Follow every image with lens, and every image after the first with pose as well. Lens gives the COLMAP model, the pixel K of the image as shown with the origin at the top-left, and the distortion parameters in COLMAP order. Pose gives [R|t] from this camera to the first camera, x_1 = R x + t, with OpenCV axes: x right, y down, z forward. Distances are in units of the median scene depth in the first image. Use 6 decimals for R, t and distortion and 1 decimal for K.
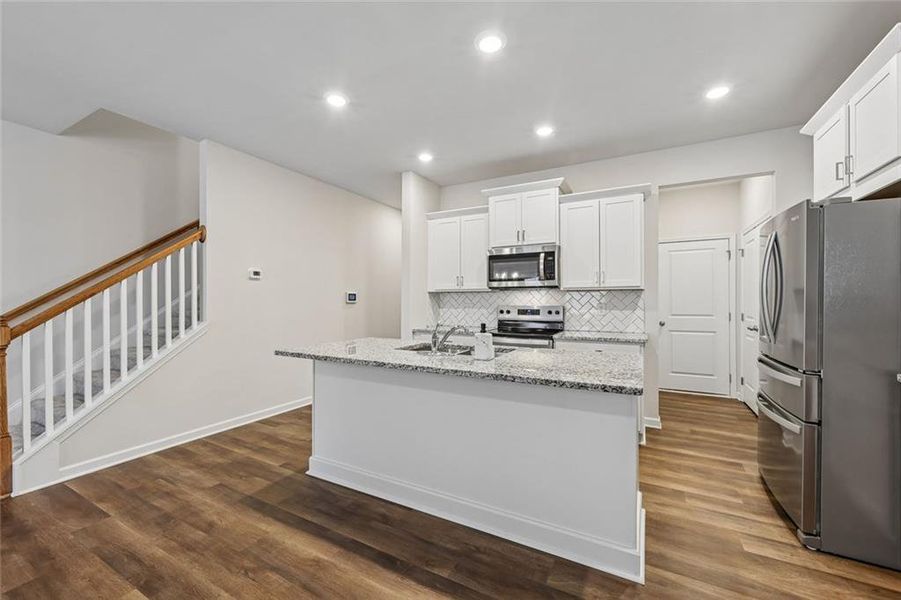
lens RADIAL K [[360.4, 0, 448.1], [0, 360.4, 299.9], [0, 0, 1]] dist [-0.001159, -0.000081]
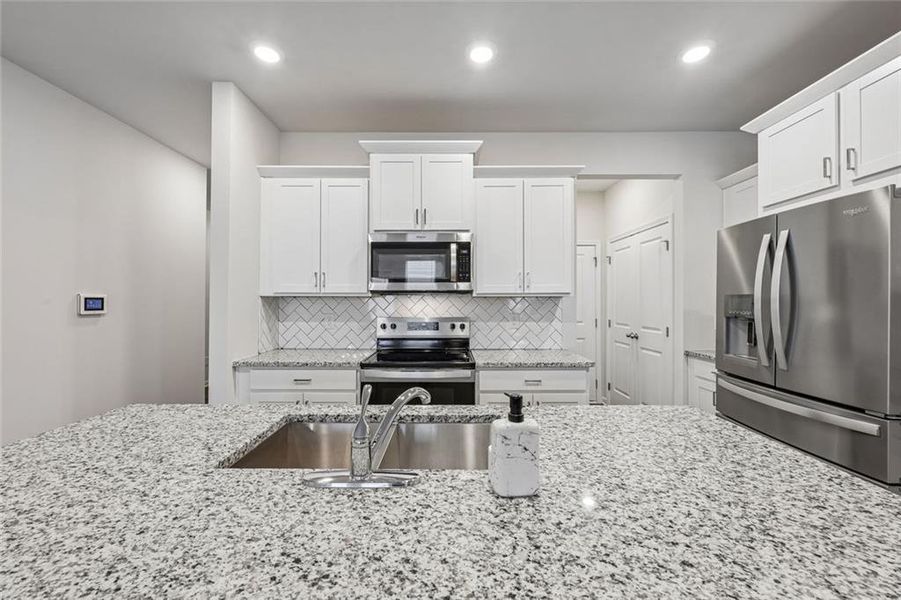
lens RADIAL K [[360.4, 0, 448.1], [0, 360.4, 299.9], [0, 0, 1]] dist [-0.001159, -0.000081]
pose [[0.880009, 0.003156, 0.474947, -0.076589], [-0.002095, 0.999994, -0.002764, -0.017502], [-0.474953, 0.001437, 0.880010, 0.369969]]
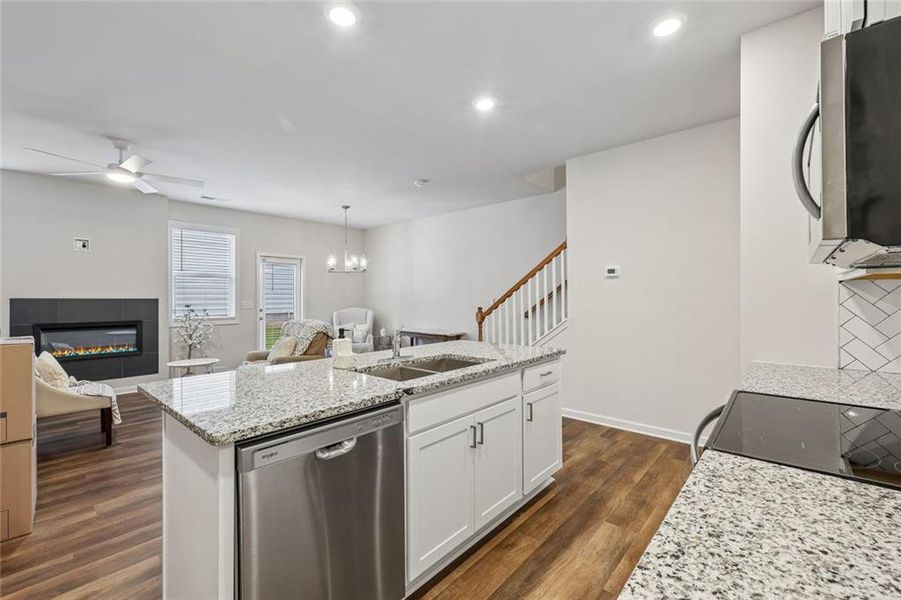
lens RADIAL K [[384.2, 0, 450.5], [0, 384.2, 300.0], [0, 0, 1]] dist [-0.000546, -0.000015]
pose [[-0.214973, 0.005830, -0.976603, 0.528891], [0.003596, 0.999980, 0.005178, -0.005027], [0.976613, -0.002398, -0.214989, 0.781271]]
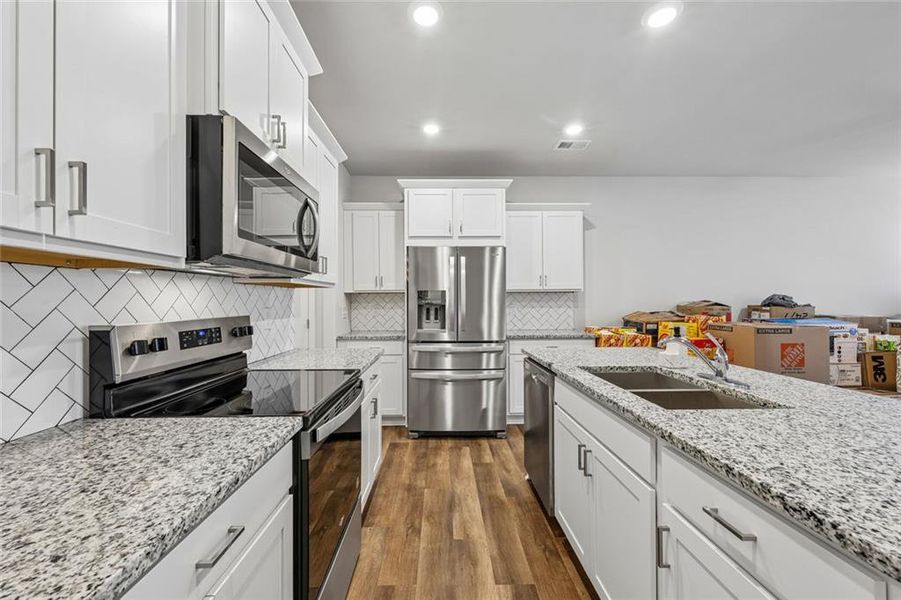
lens RADIAL K [[360.4, 0, 448.1], [0, 360.4, 299.9], [0, 0, 1]] dist [-0.001159, -0.000081]
pose [[-0.497632, 0.007407, 0.867357, -0.210978], [0.003621, 0.999973, -0.006462, 0.000638], [-0.867381, -0.000075, -0.497645, 1.026110]]
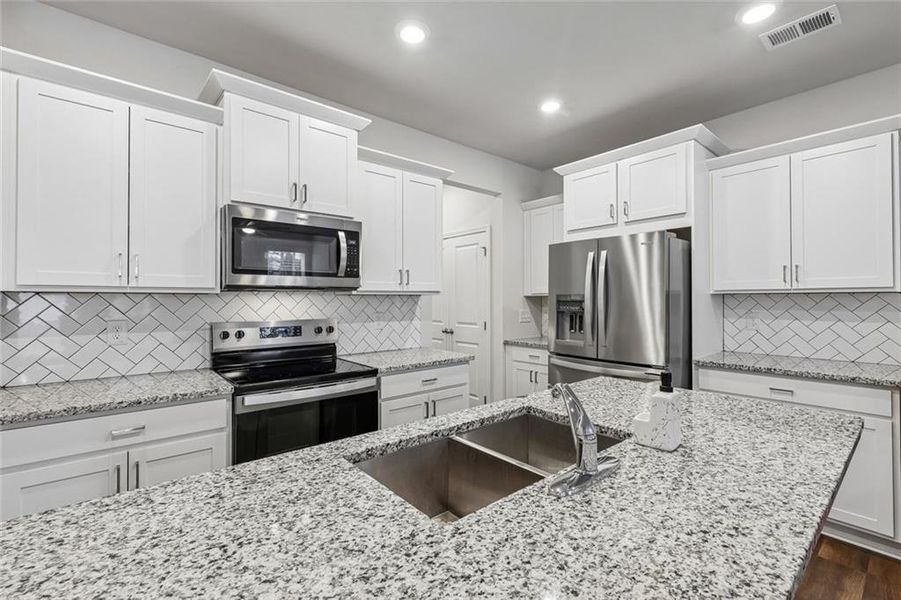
lens RADIAL K [[397.3, 0, 450.5], [0, 397.3, 296.7], [0, 0, 1]] dist [0.000596, -0.000147]
pose [[0.360743, 0.006674, 0.932642, -0.270028], [-0.000410, 0.999975, -0.006997, -0.017506], [-0.932665, 0.002141, 0.360736, 0.568493]]
